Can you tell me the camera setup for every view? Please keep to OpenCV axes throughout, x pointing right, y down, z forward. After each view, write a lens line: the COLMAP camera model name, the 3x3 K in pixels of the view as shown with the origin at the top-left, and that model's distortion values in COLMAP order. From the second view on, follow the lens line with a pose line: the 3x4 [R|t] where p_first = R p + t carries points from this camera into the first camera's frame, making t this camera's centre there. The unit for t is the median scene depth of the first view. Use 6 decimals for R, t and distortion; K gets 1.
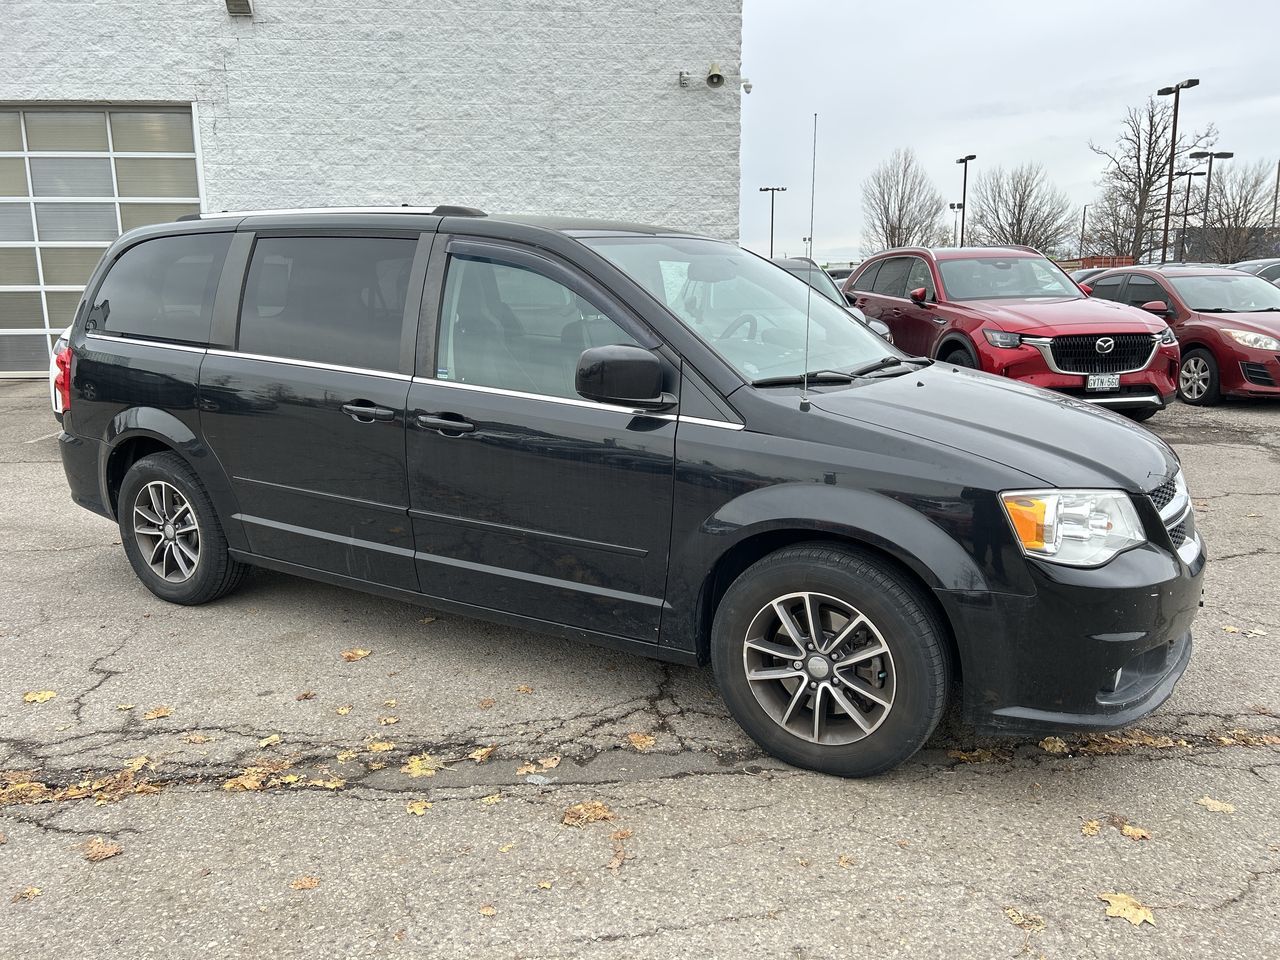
lens RADIAL K [[956.3, 0, 631.7], [0, 956.3, 483.8], [0, 0, 1]] dist [0.061657, -0.063620]
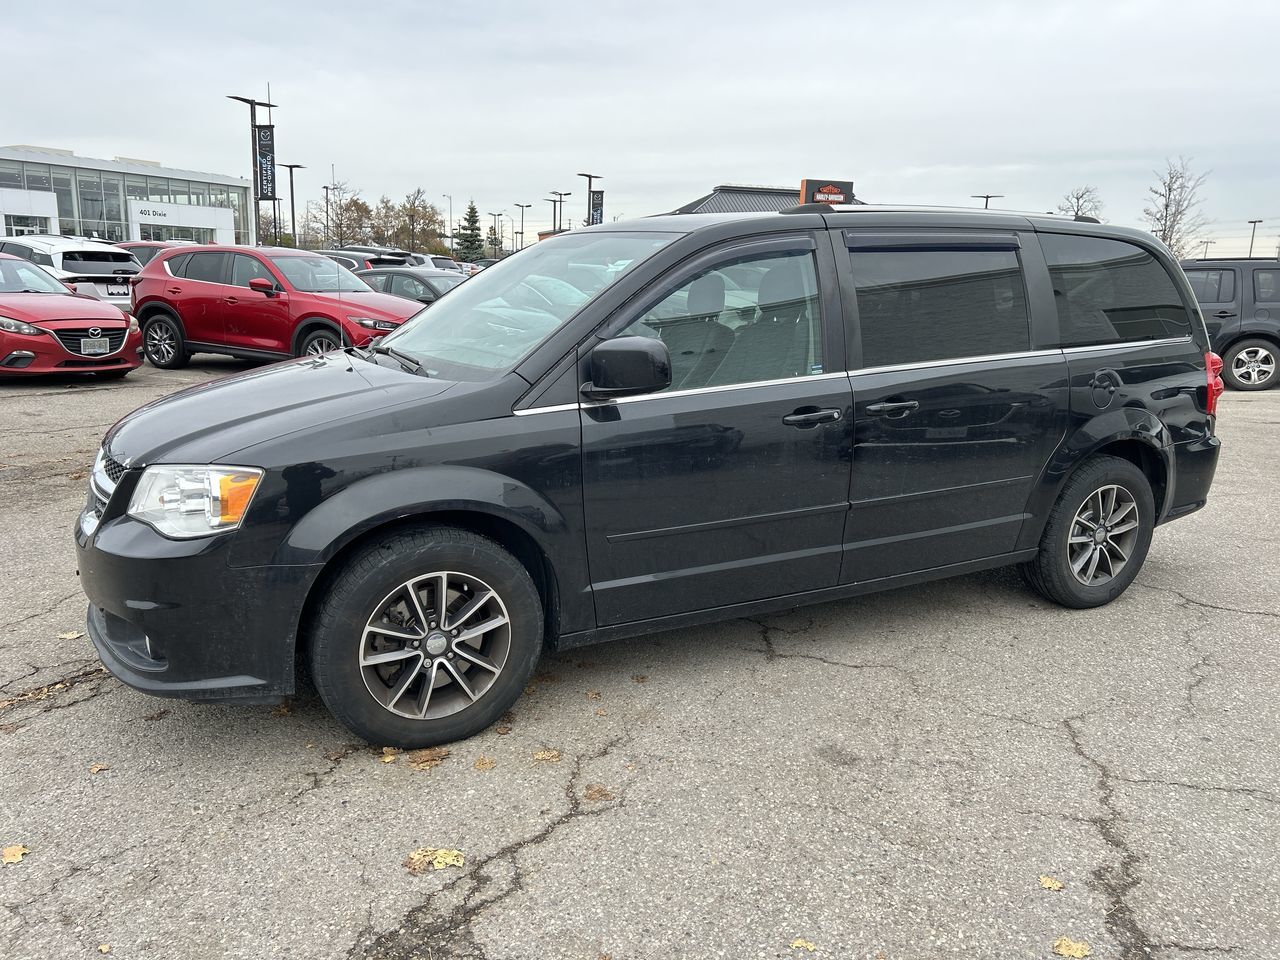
lens RADIAL K [[956.3, 0, 633.7], [0, 956.3, 478.5], [0, 0, 1]] dist [0.061657, -0.063620]
pose [[-0.532285, 0.167400, -0.829849, 0.963354], [-0.192251, 0.930740, 0.311066, -0.355817], [0.824447, 0.325115, -0.463236, 1.672954]]
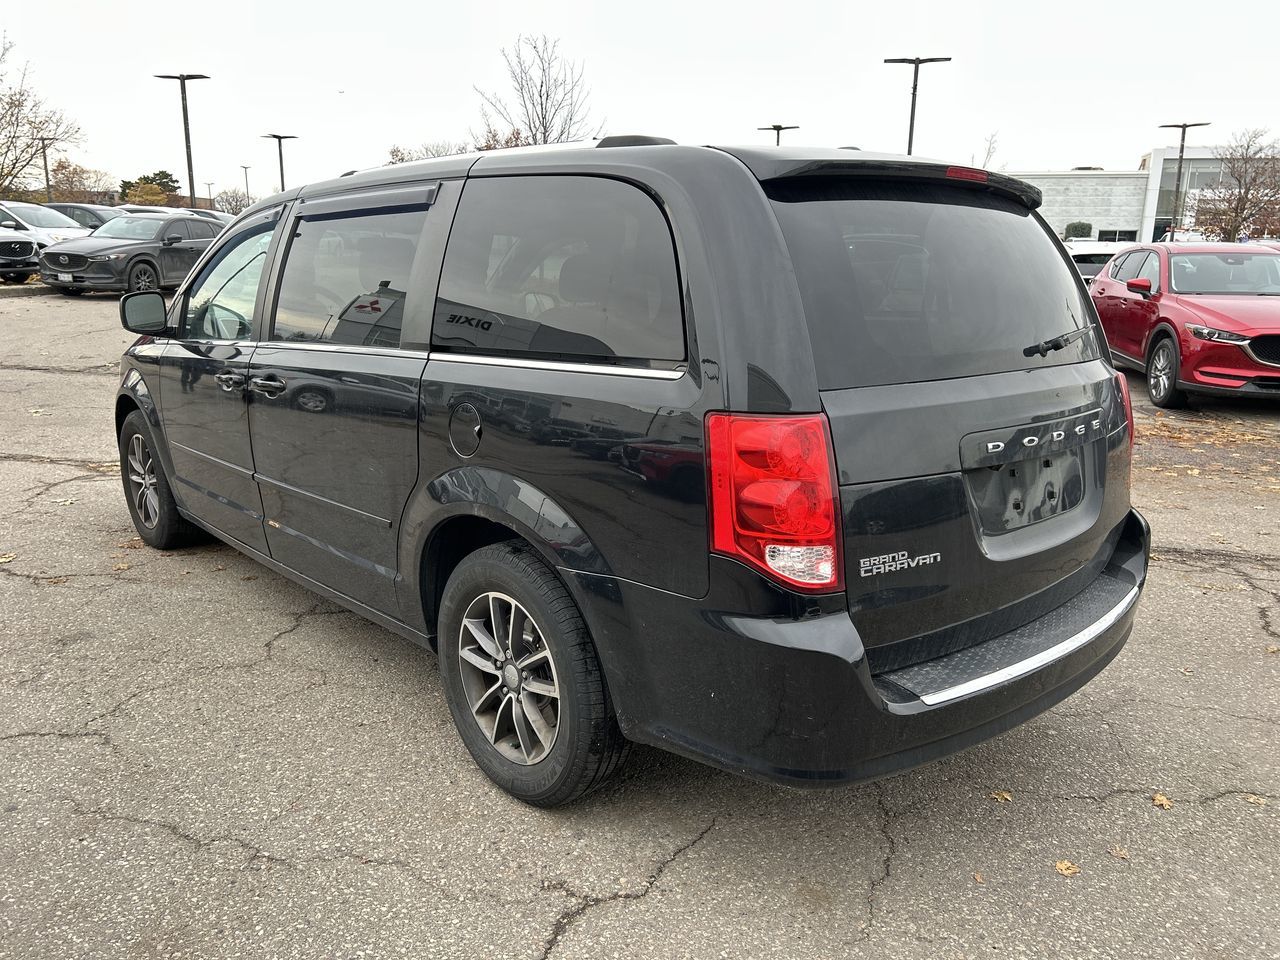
lens RADIAL K [[956.3, 0, 640.6], [0, 956.3, 484.3], [0, 0, 1]] dist [0.061657, -0.063620]
pose [[-0.955060, -0.079804, 0.285468, -0.608011], [0.047625, 0.909250, 0.413518, -0.448072], [-0.292562, 0.408529, -0.864587, 2.145649]]
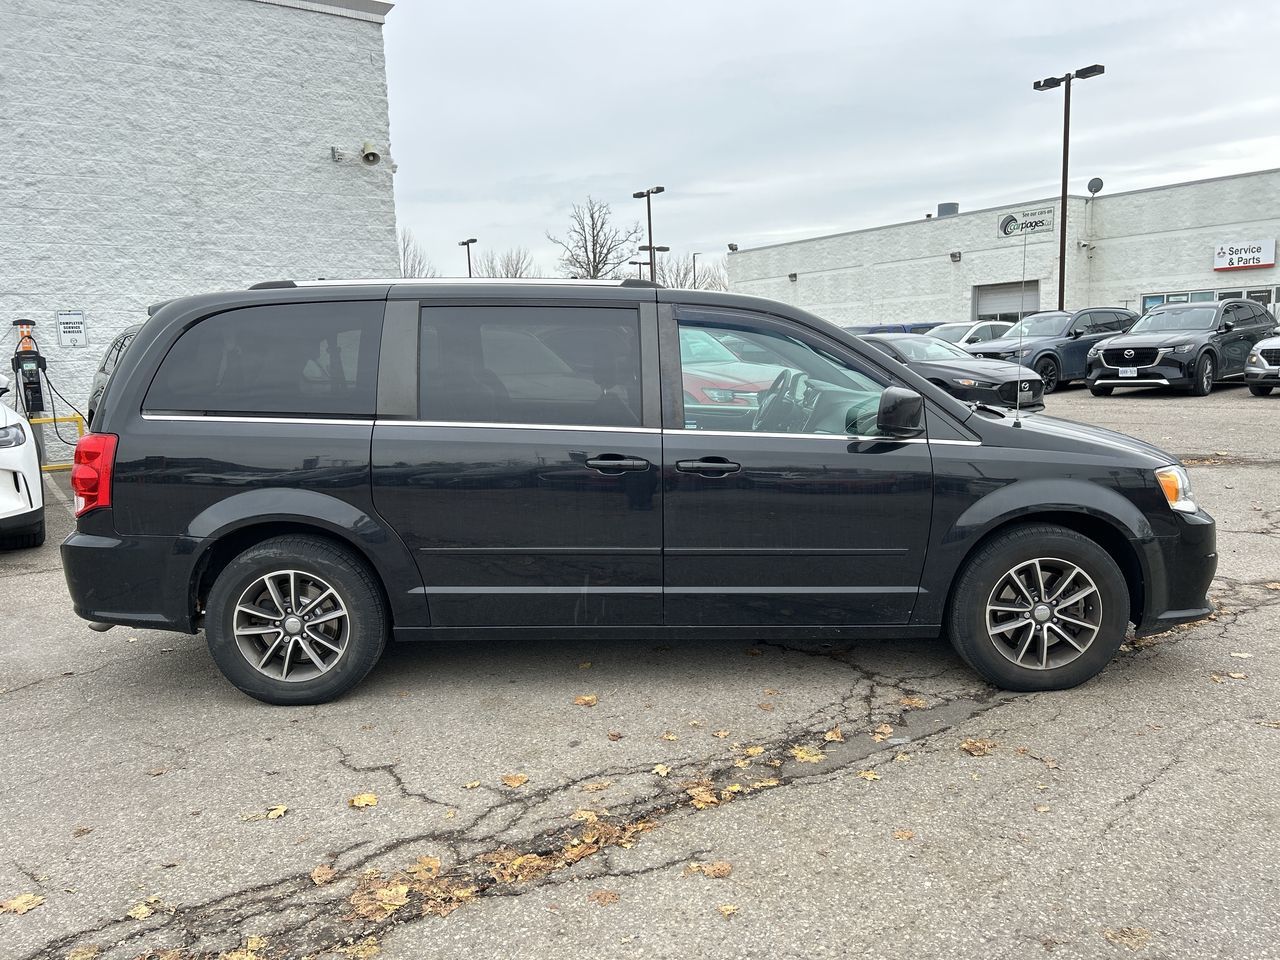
lens RADIAL K [[956.3, 0, 633.0], [0, 956.3, 491.6], [0, 0, 1]] dist [0.061657, -0.063620]
pose [[0.861150, -0.090848, 0.500168, -0.771850], [0.124289, 0.991668, -0.033871, -0.005953], [-0.492923, 0.091333, 0.865266, 0.061021]]
